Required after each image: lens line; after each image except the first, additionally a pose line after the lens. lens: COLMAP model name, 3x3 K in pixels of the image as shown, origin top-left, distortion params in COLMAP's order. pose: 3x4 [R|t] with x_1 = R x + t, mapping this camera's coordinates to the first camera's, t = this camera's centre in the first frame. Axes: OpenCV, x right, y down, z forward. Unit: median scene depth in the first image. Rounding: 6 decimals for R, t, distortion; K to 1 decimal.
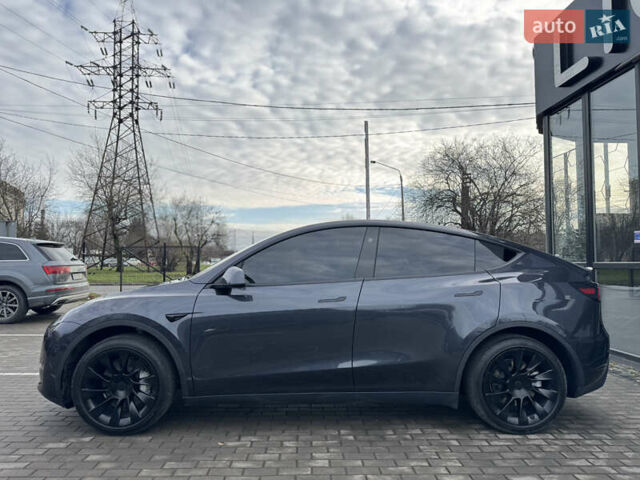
lens RADIAL K [[450.4, 0, 322.1], [0, 450.4, 241.7], [0, 0, 1]] dist [0.005632, 0.000367]
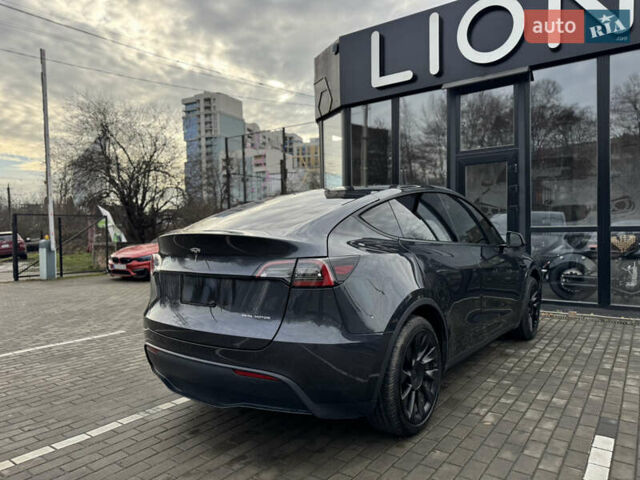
lens RADIAL K [[450.5, 0, 316.1], [0, 450.5, 242.8], [0, 0, 1]] dist [0.004747, -0.003664]
pose [[0.609481, -0.024838, 0.792412, -1.151701], [-0.025717, 0.998364, 0.051073, 0.043279], [-0.792383, -0.051507, 0.607845, 0.734330]]
